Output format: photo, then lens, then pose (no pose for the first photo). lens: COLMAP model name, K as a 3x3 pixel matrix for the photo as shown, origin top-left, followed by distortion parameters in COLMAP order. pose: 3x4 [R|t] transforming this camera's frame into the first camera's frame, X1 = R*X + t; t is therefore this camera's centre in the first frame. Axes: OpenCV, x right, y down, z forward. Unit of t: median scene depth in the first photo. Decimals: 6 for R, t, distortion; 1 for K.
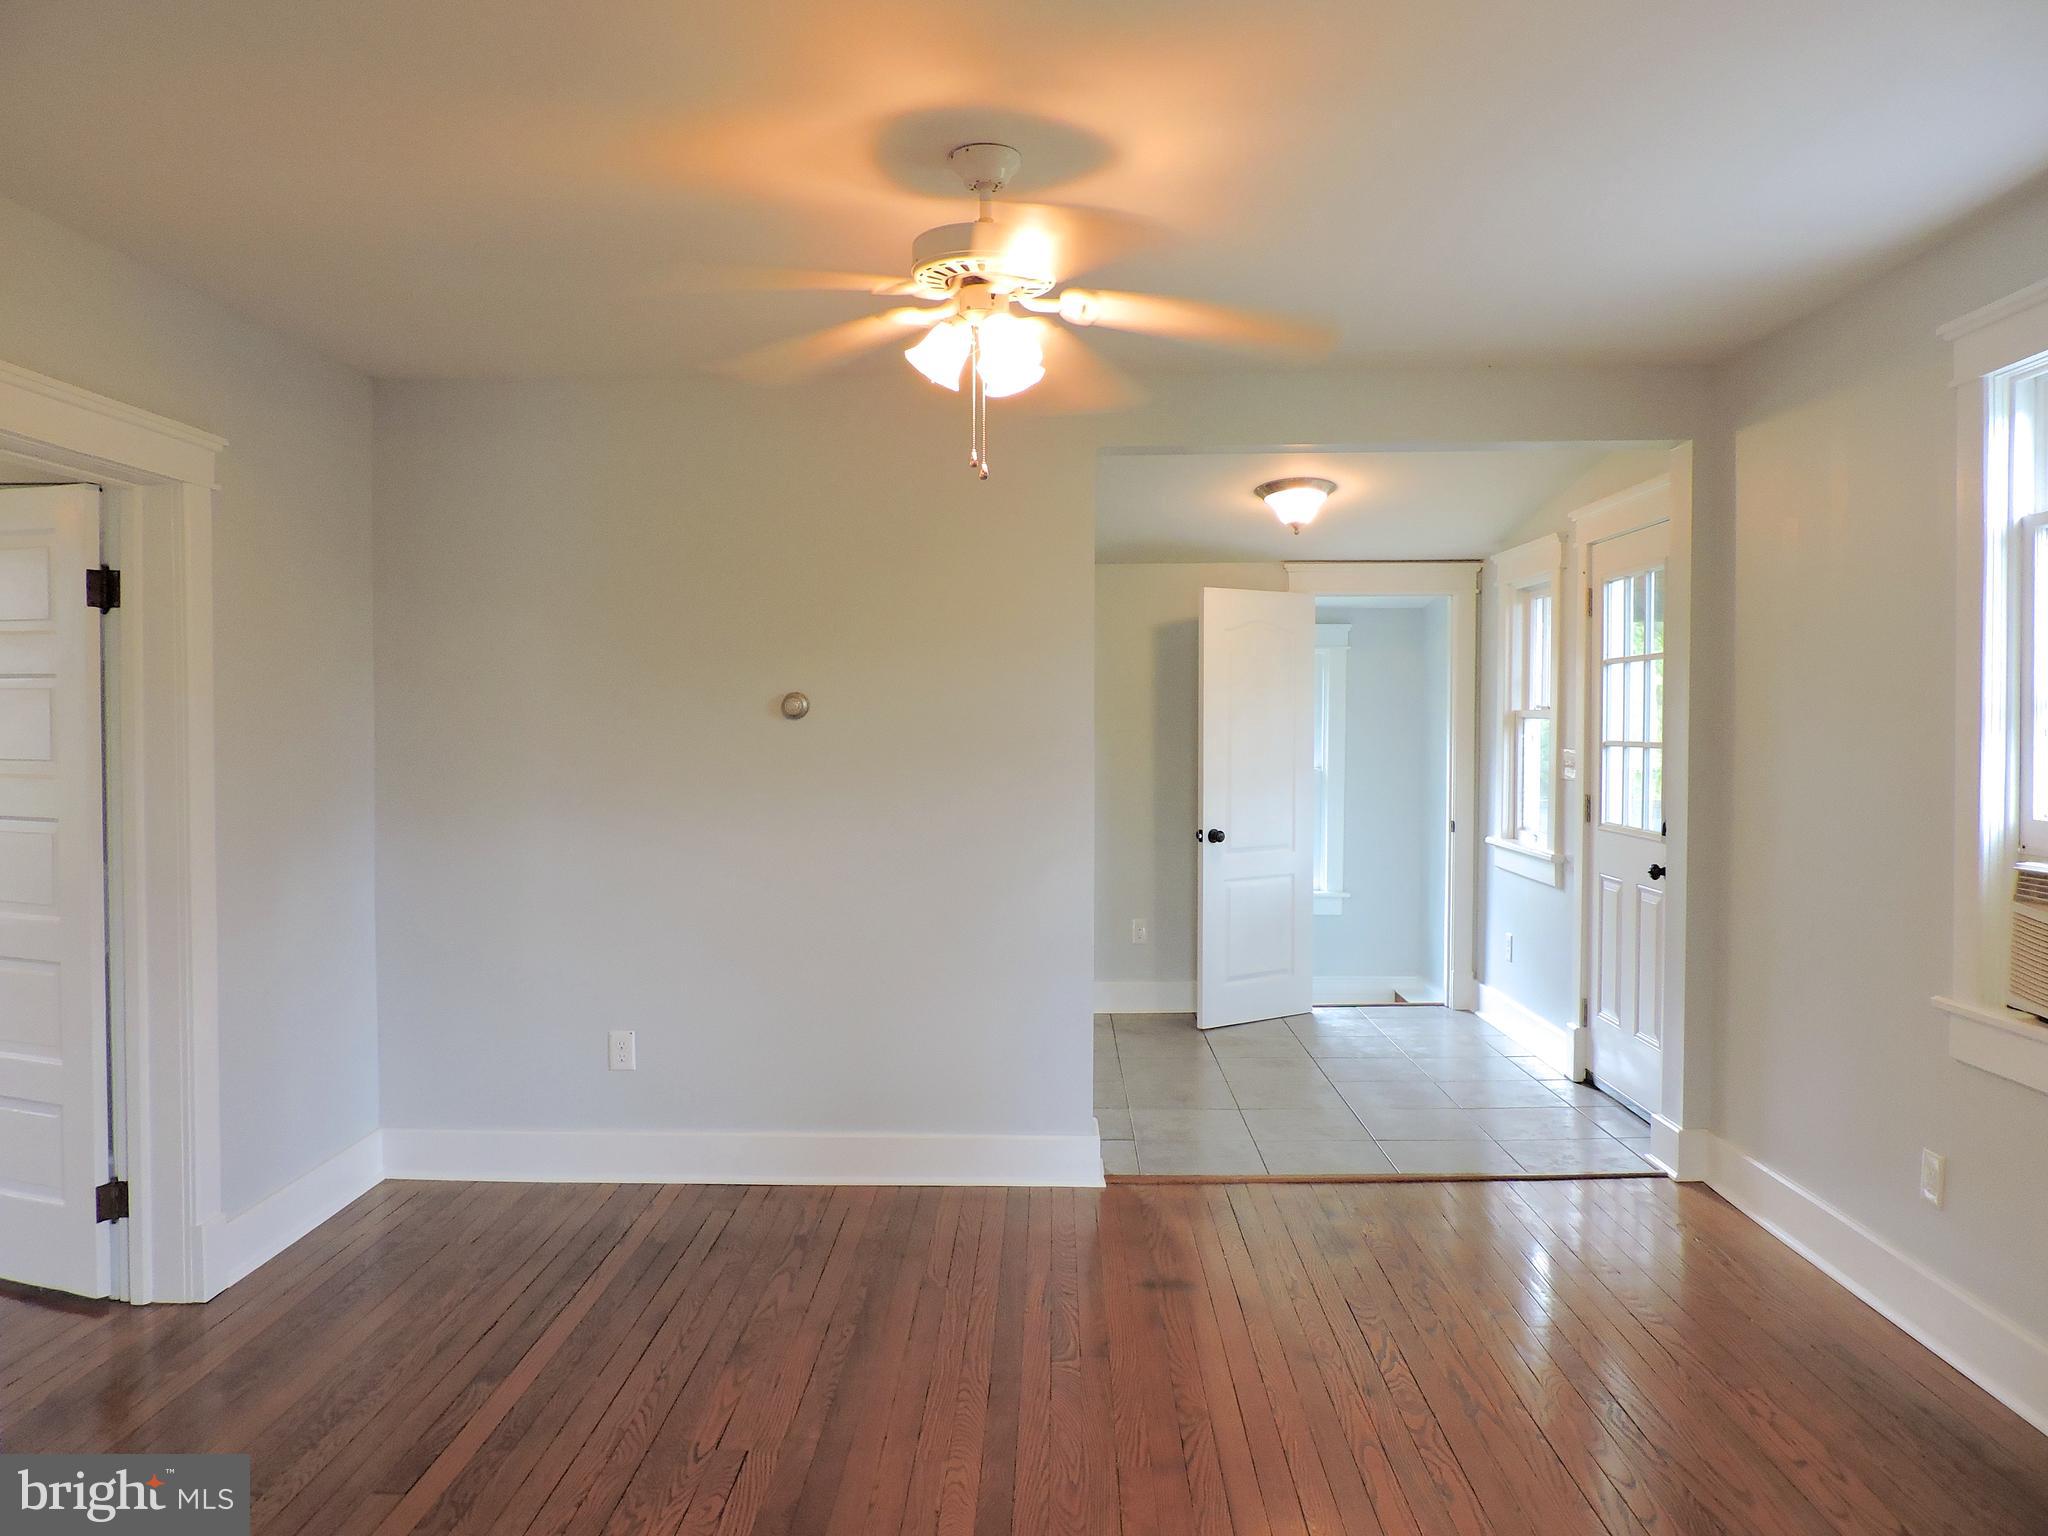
lens RADIAL K [[1429.4, 0, 1049.6], [0, 1429.4, 774.3], [0, 0, 1]] dist [-0.018187, 0.001386]
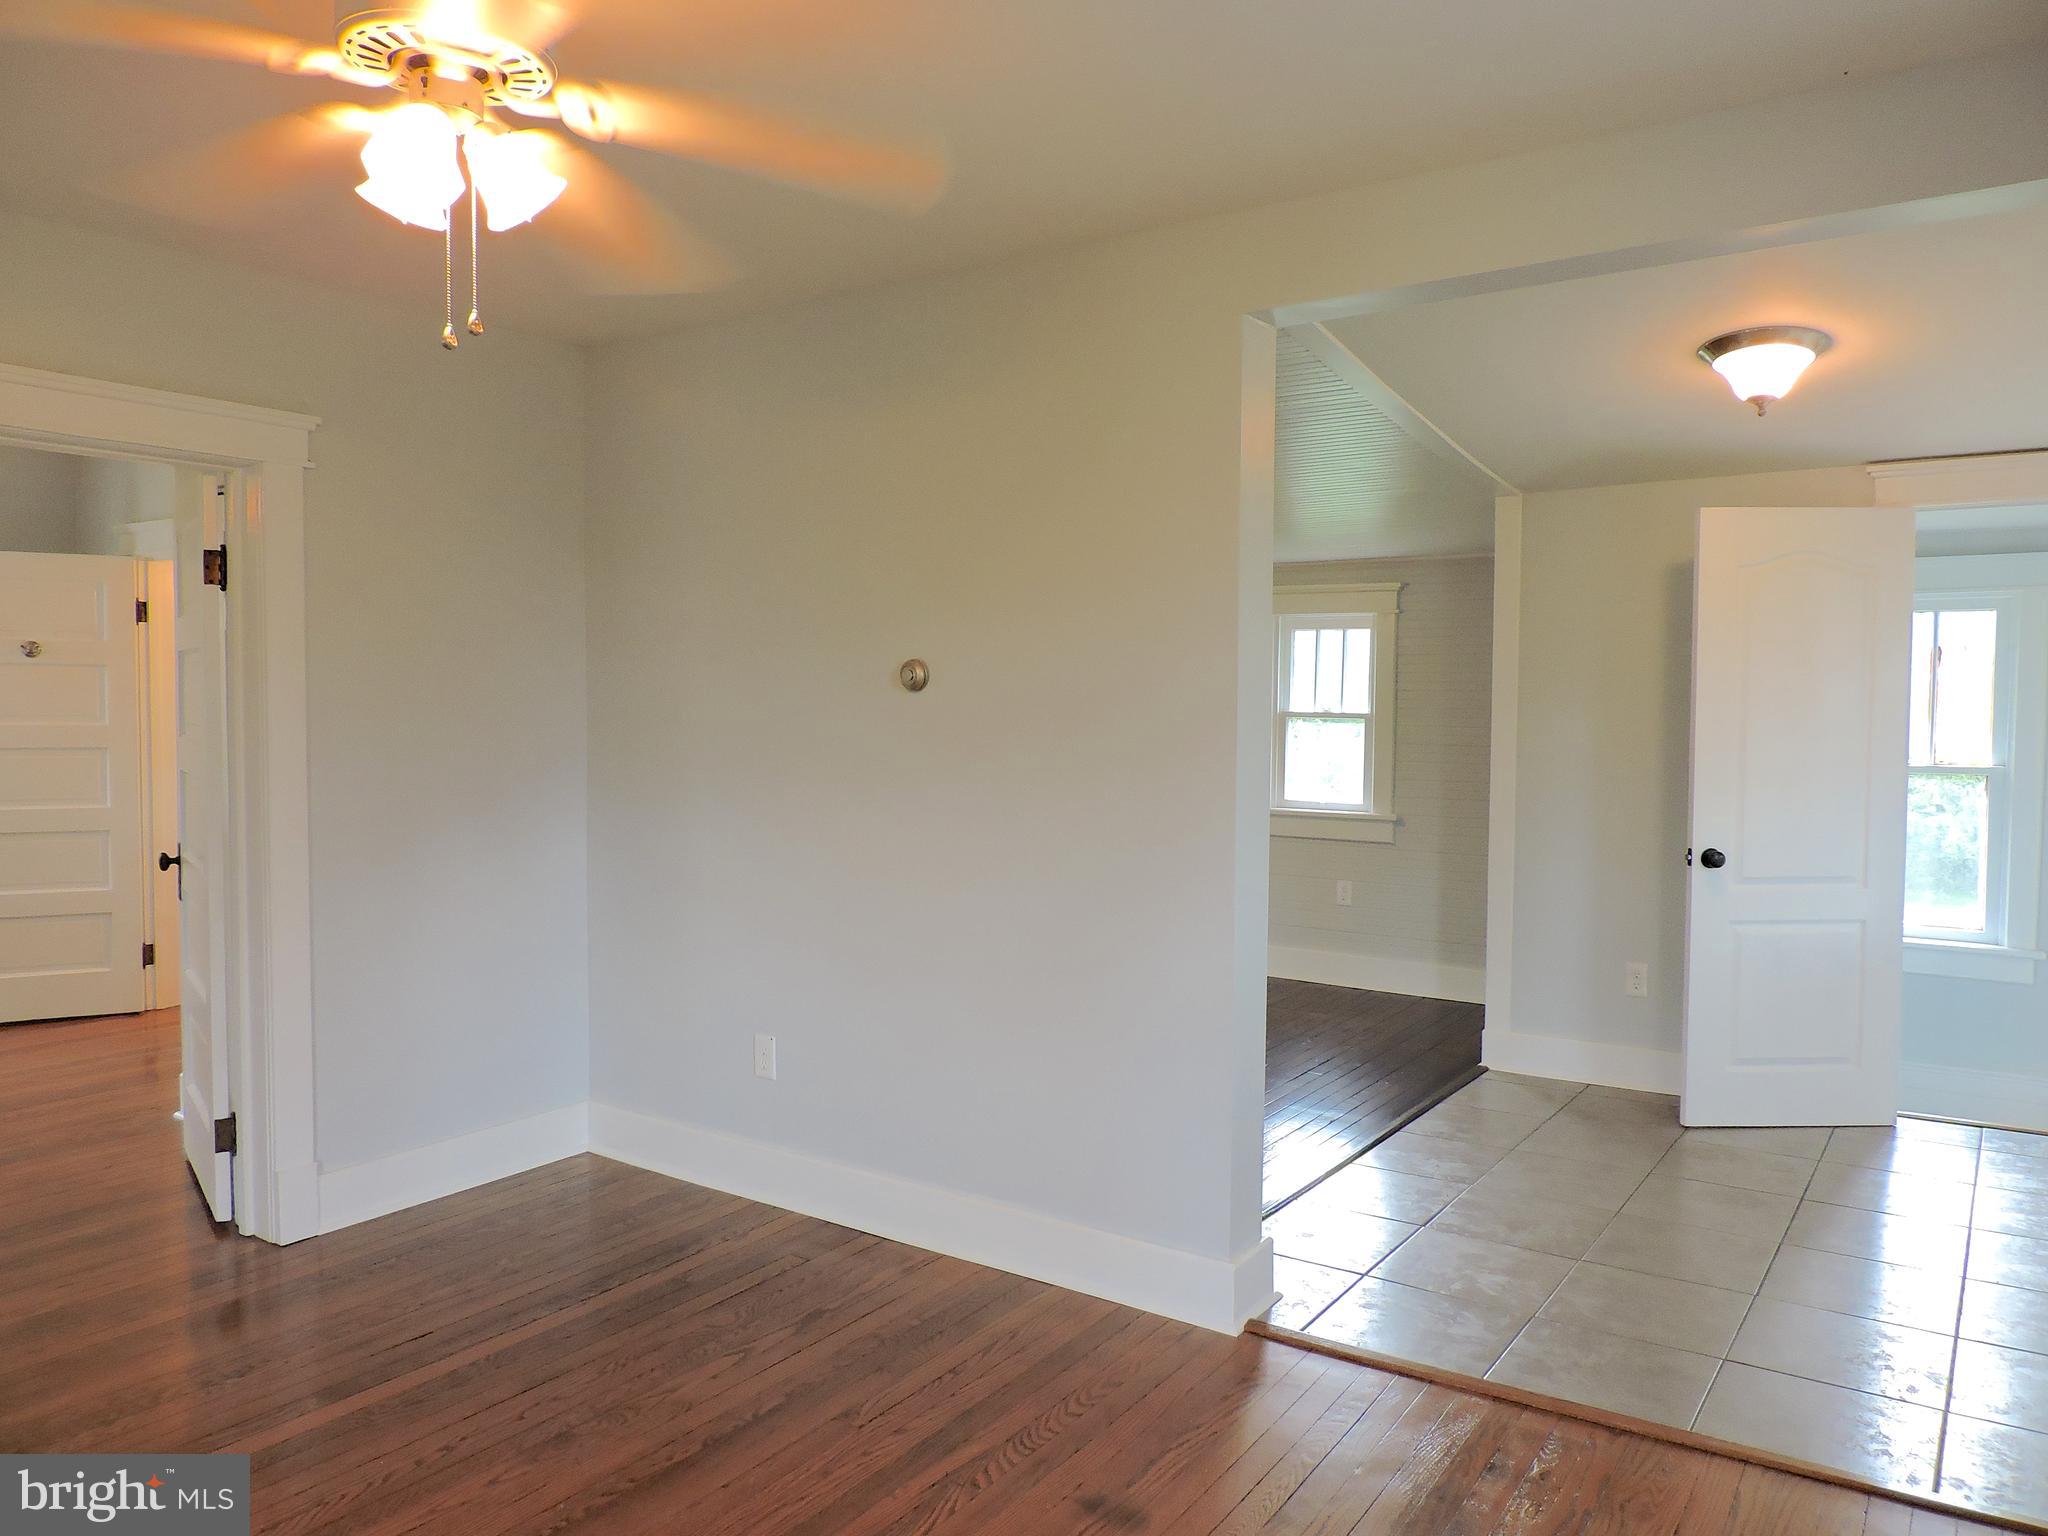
lens RADIAL K [[1452.8, 0, 1039.0], [0, 1452.8, 775.6], [0, 0, 1]] dist [-0.009088, -0.031544]
pose [[0.832221, 0.033009, -0.553460, 0.369545], [-0.023394, 0.999428, 0.024430, -0.011890], [0.553950, -0.007384, 0.832517, 0.347467]]
